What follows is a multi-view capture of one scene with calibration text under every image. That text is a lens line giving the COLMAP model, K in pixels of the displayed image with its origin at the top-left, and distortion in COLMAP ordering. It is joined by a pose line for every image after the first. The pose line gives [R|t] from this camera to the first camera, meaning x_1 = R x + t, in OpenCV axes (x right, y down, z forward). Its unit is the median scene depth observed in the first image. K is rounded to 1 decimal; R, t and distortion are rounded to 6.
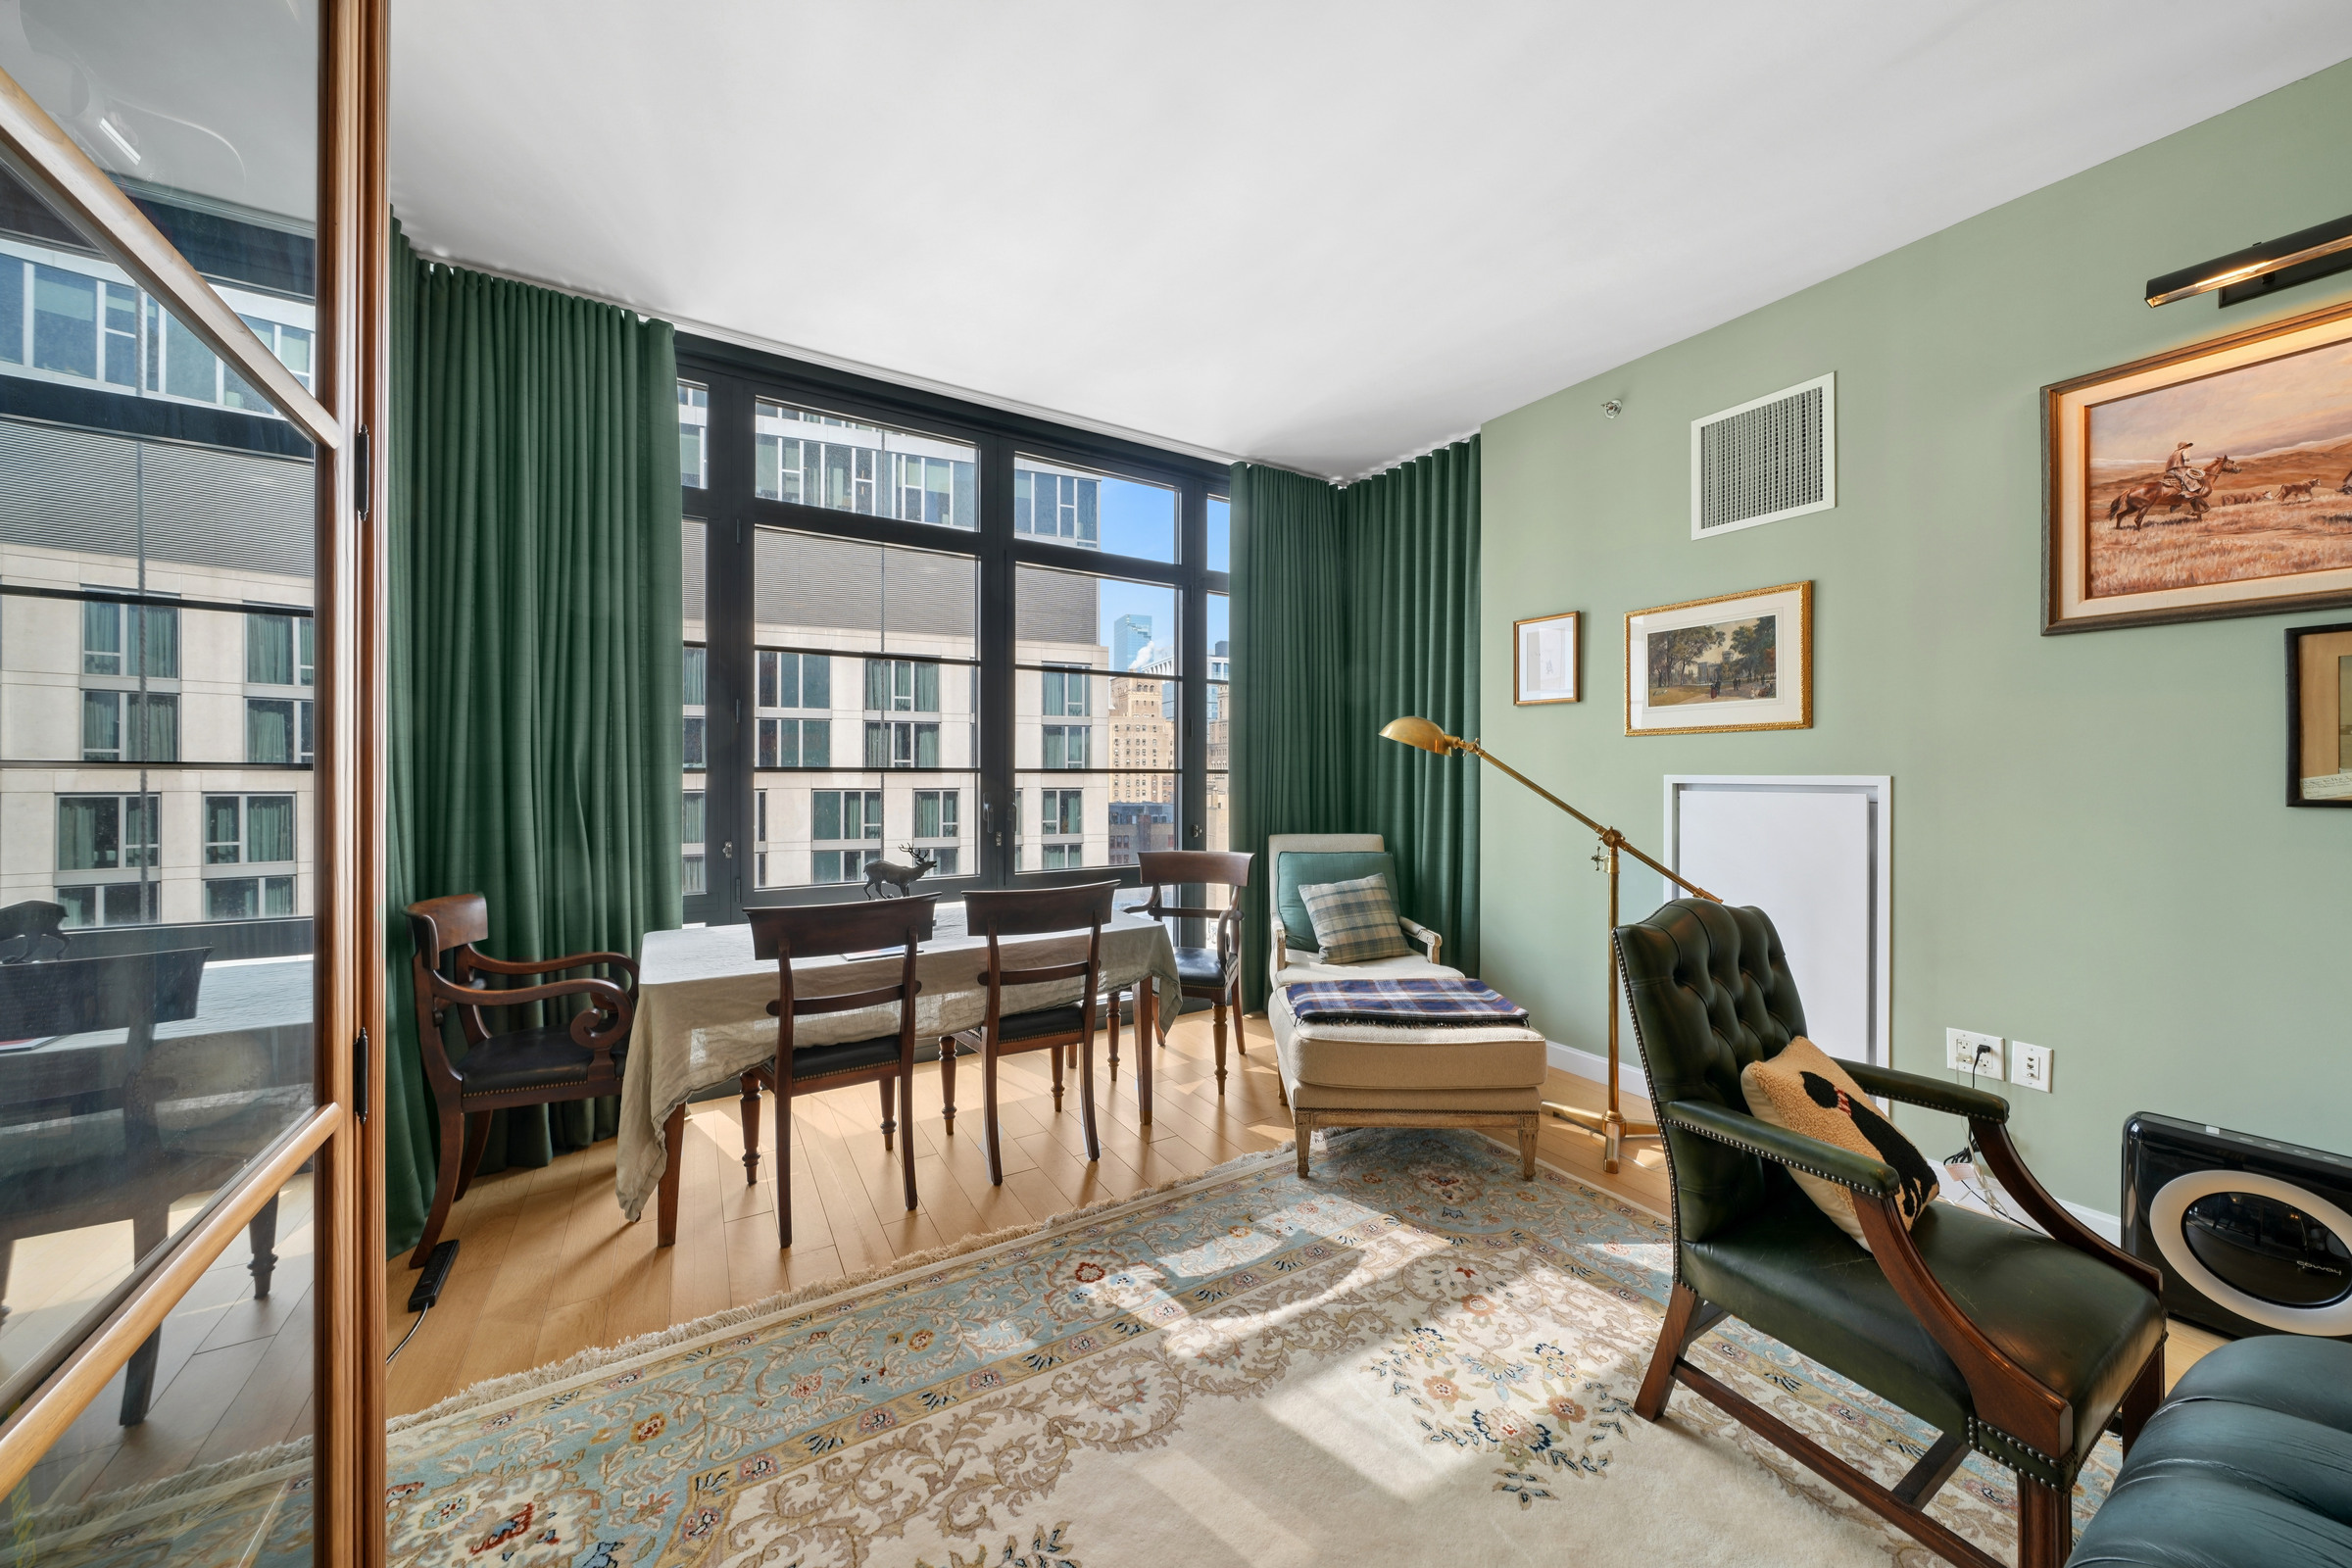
lens RADIAL K [[812.4, 0, 1182.2], [0, 812.4, 777.4], [0, 0, 1]] dist [-0.006603, 0.002006]
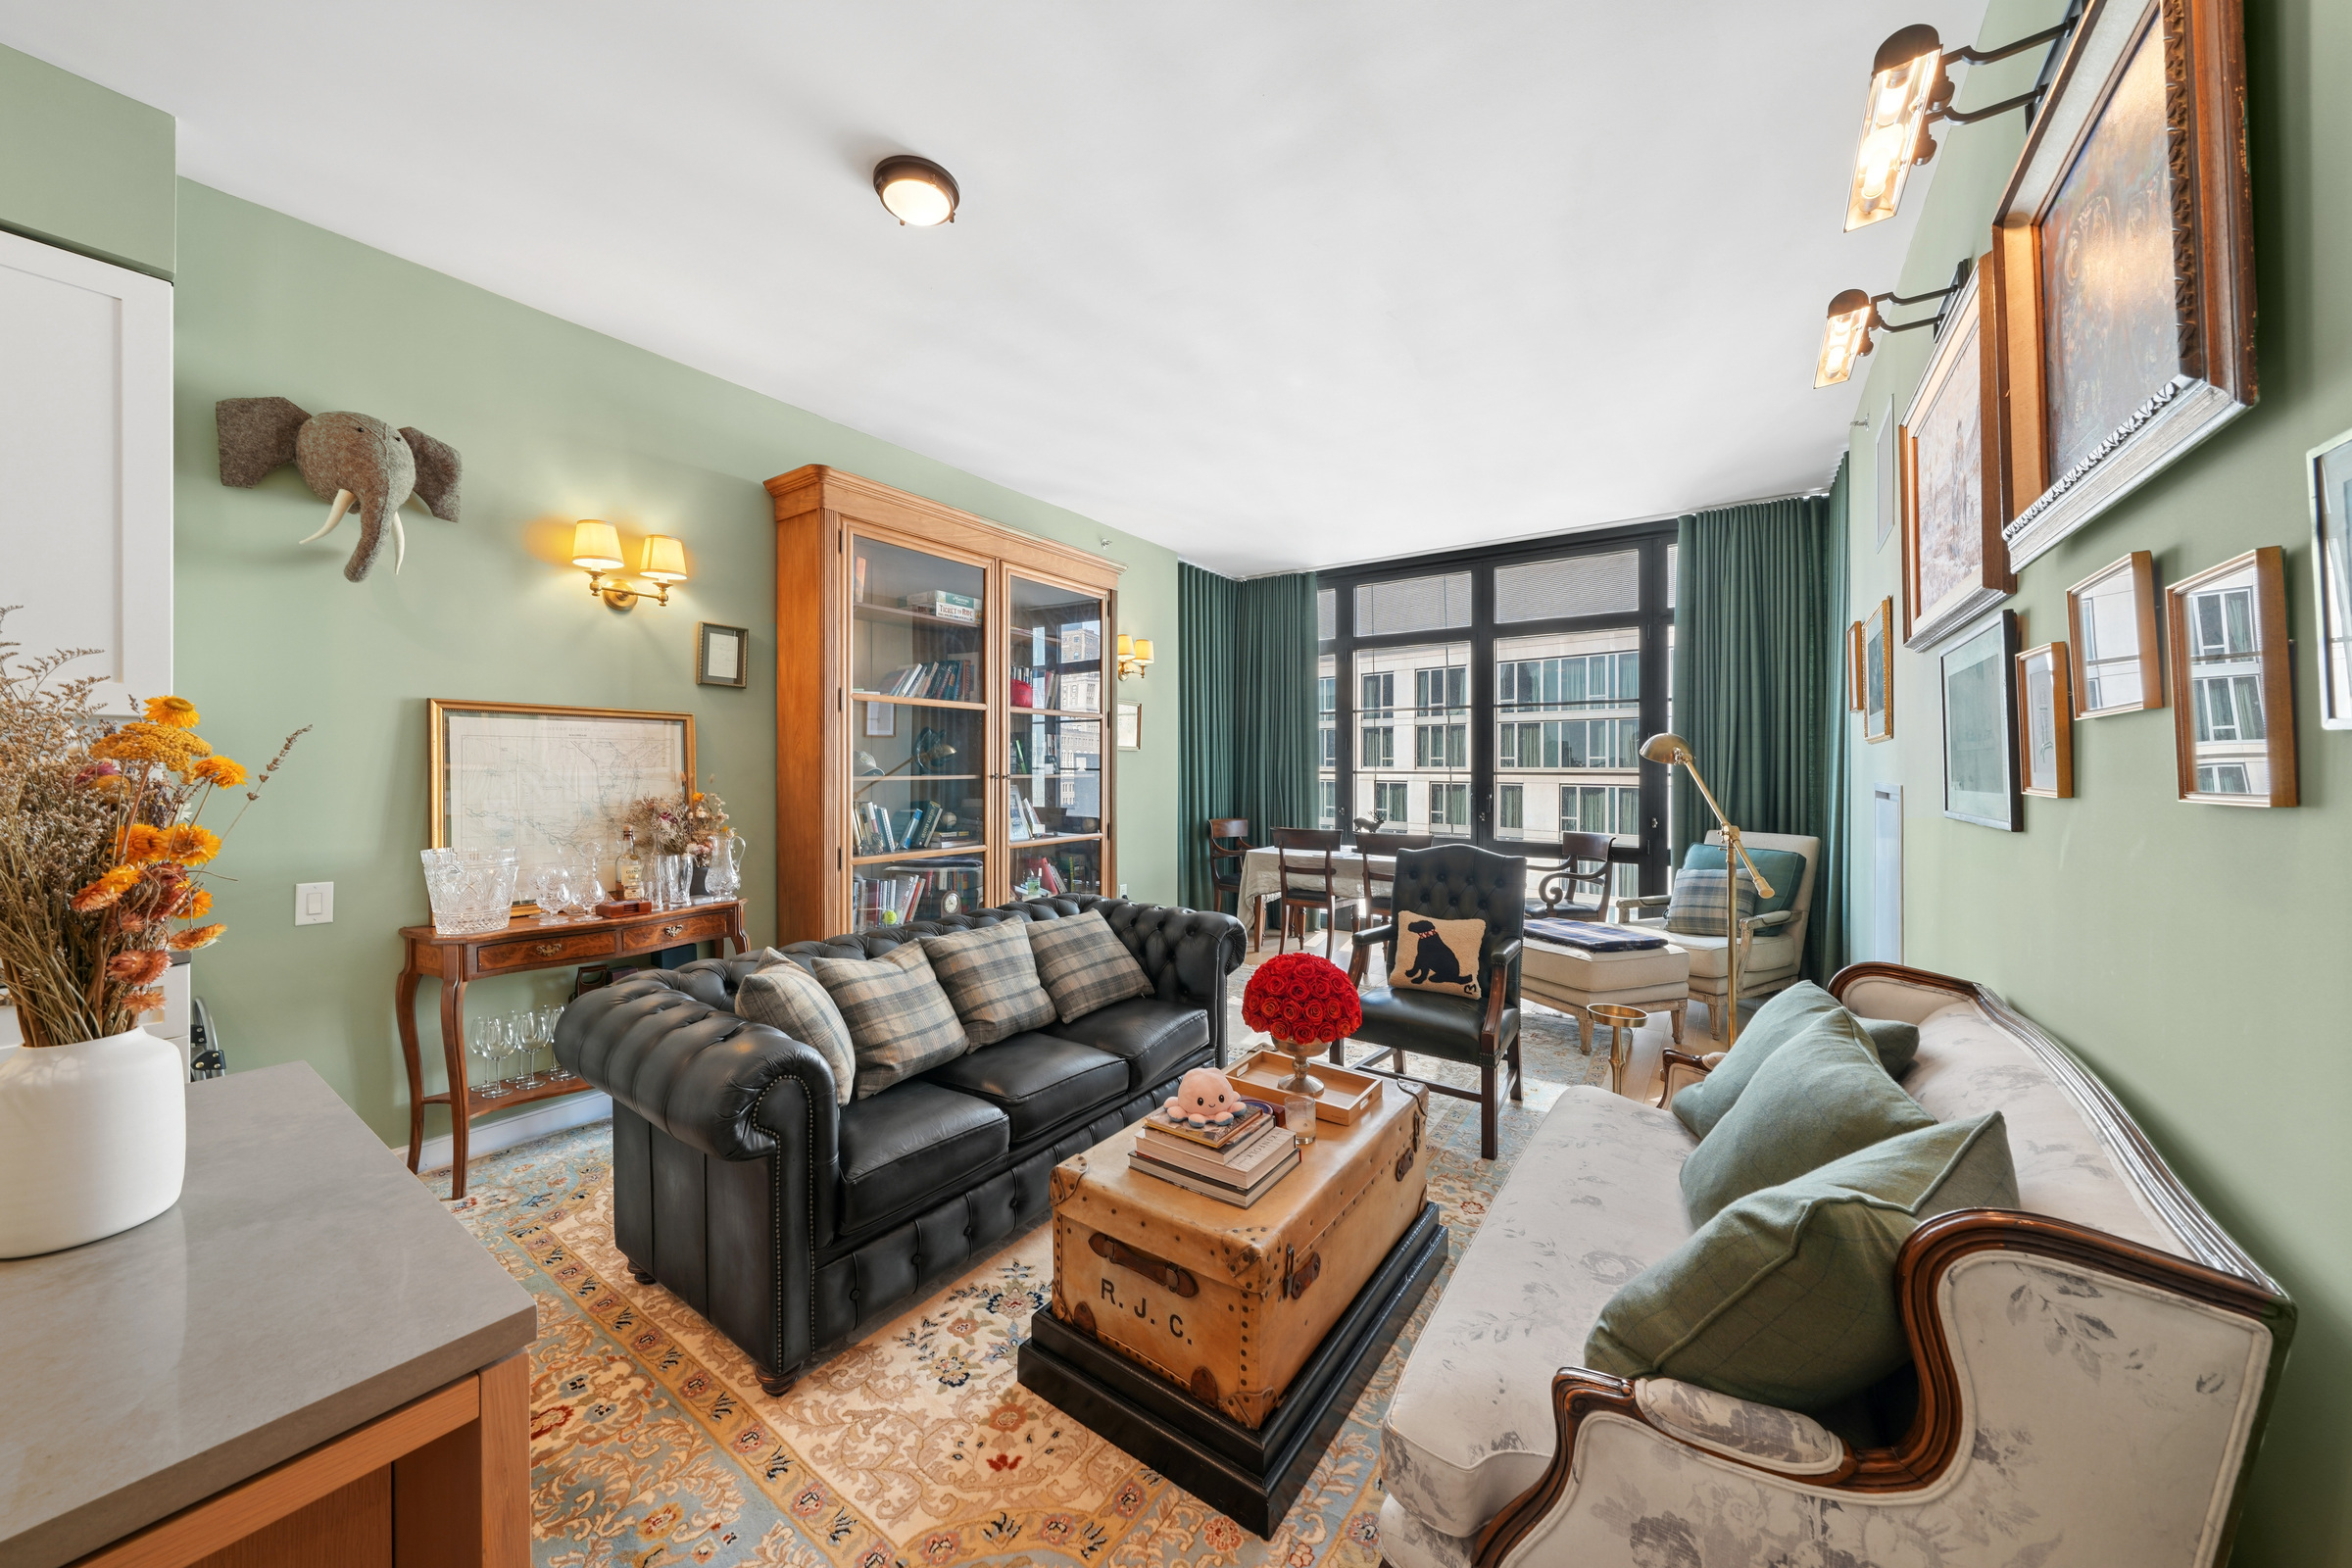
lens RADIAL K [[812.4, 0, 1163.5], [0, 812.4, 771.2], [0, 0, 1]] dist [-0.006603, 0.002006]
pose [[0.384751, 0.003026, -0.923016, 1.324694], [-0.006912, 0.999976, 0.000397, -0.012153], [0.922995, 0.006227, 0.384762, -0.243908]]
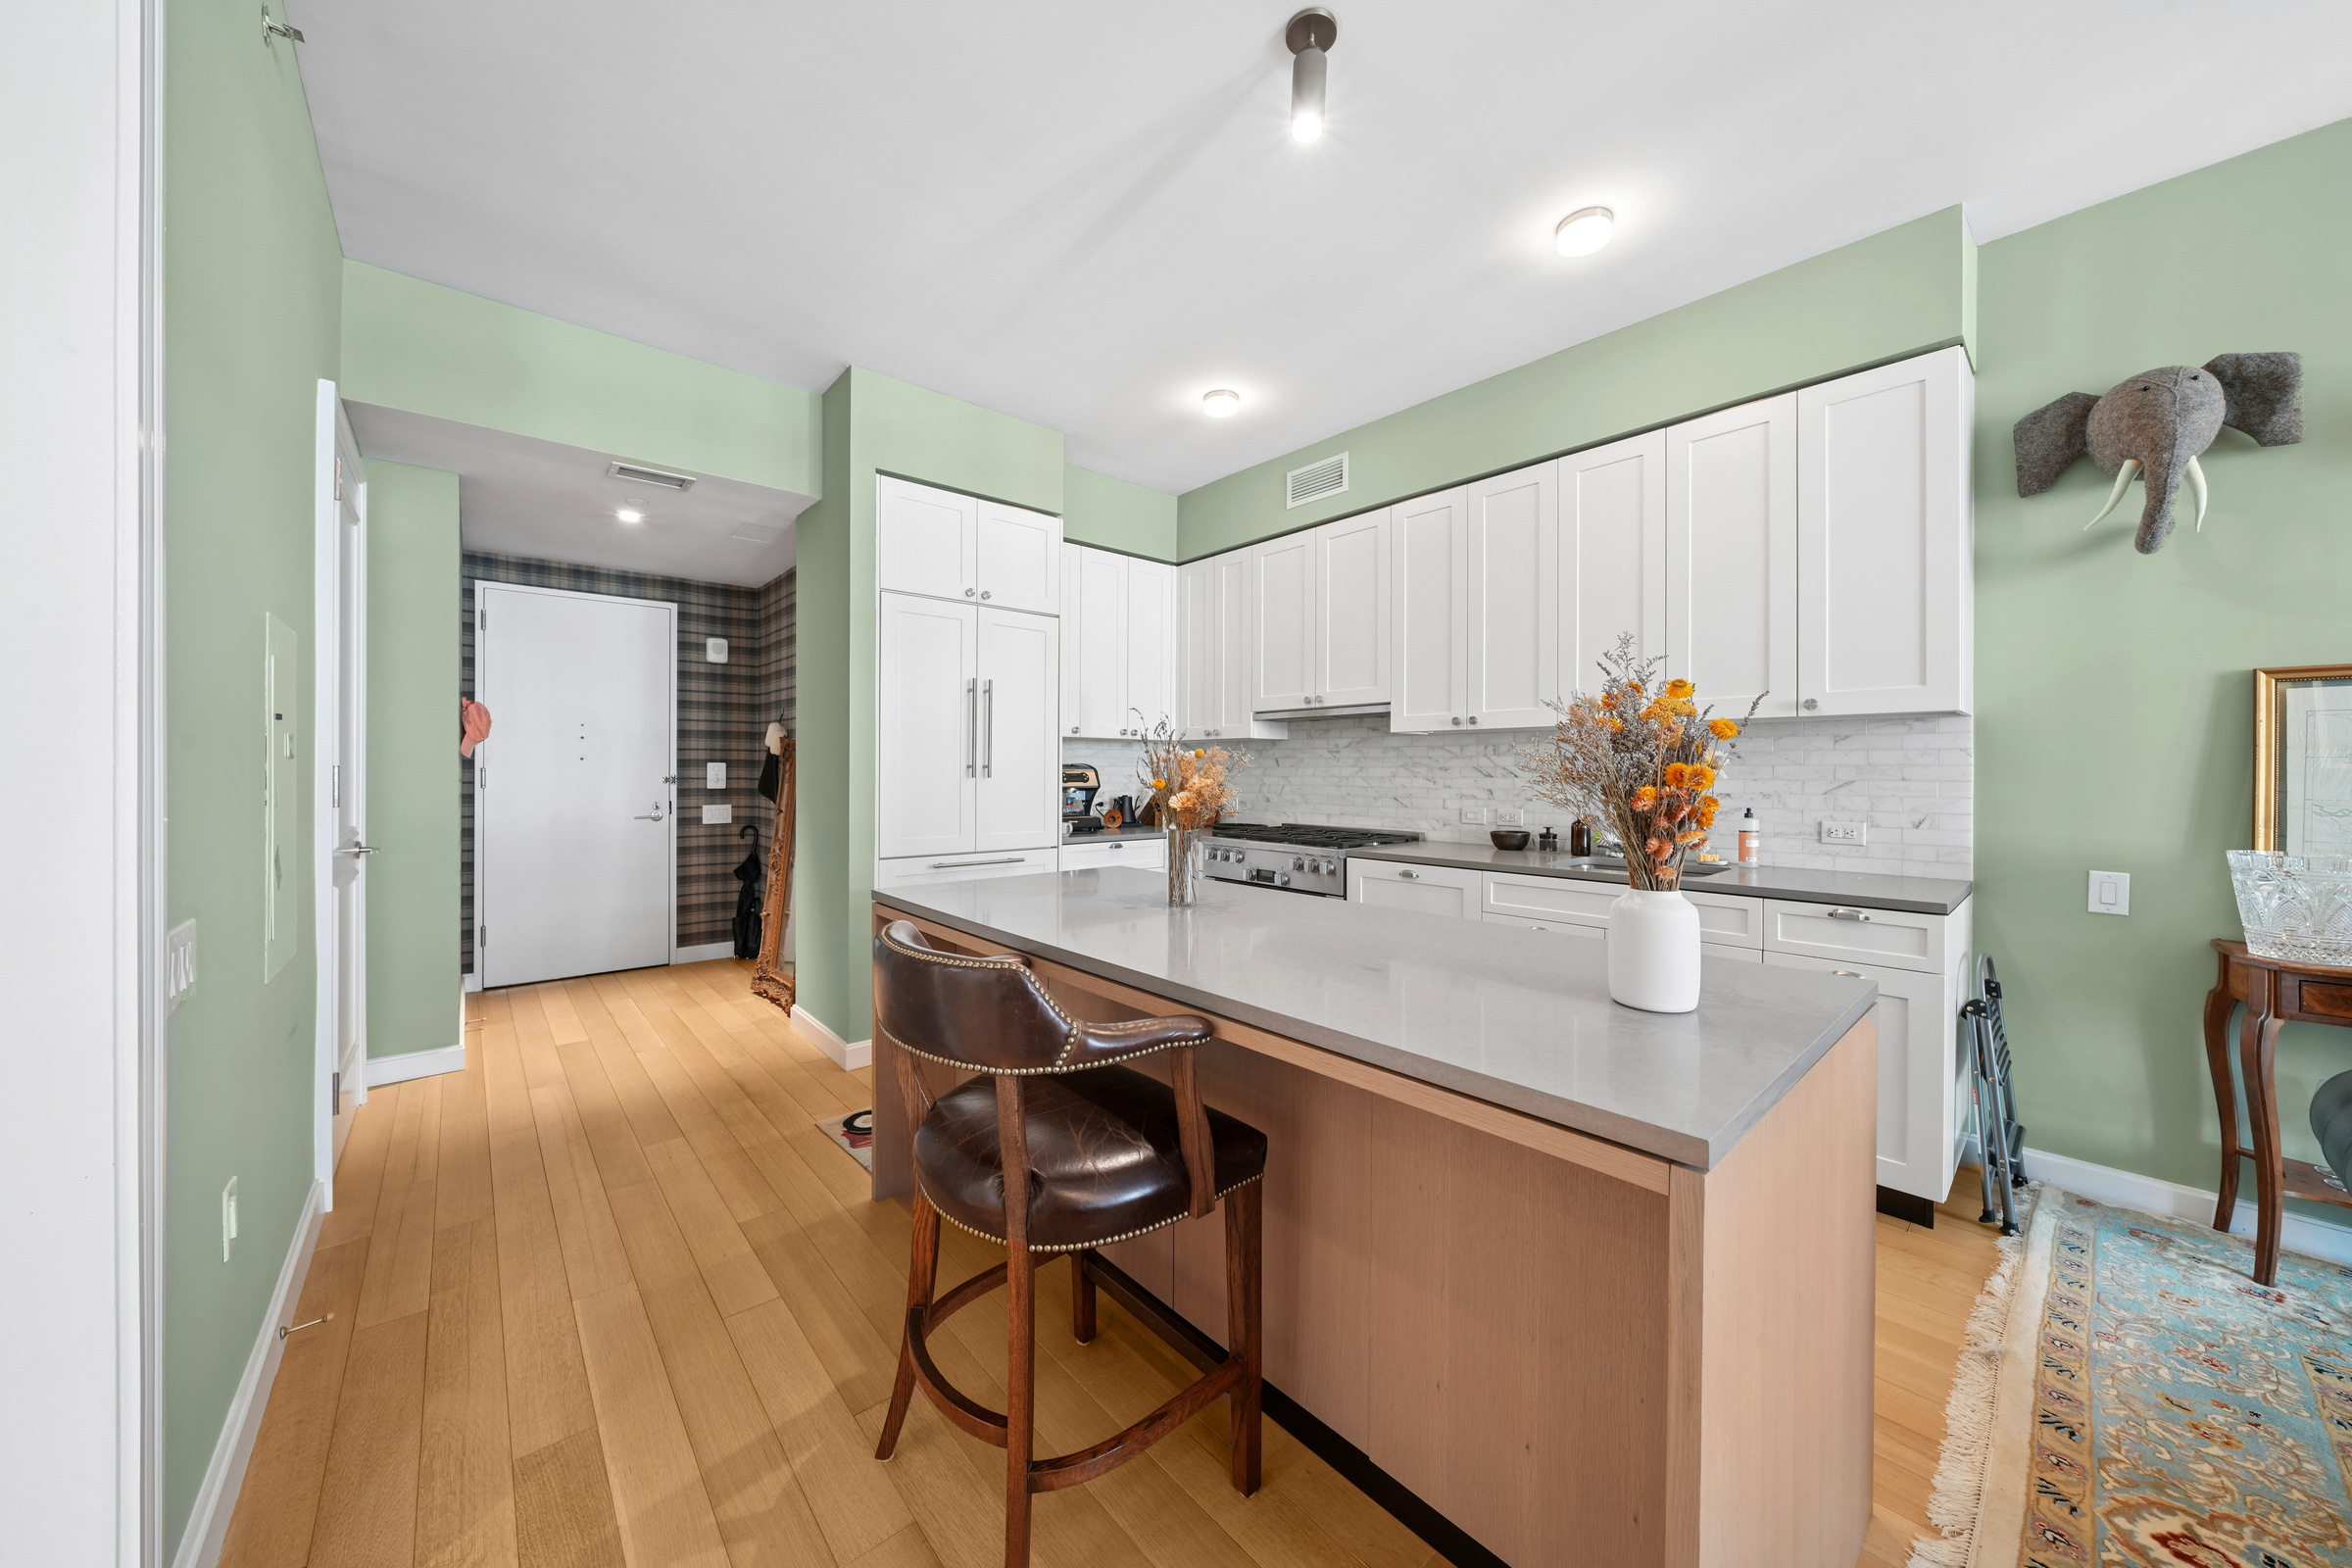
lens RADIAL K [[812.4, 0, 1184.3], [0, 812.4, 779.0], [0, 0, 1]] dist [-0.006603, 0.002006]
pose [[-0.985684, -0.005908, -0.168497, 1.275500], [-0.008449, 0.999861, 0.014363, 0.011950], [0.168389, 0.015581, -0.985598, -0.082971]]
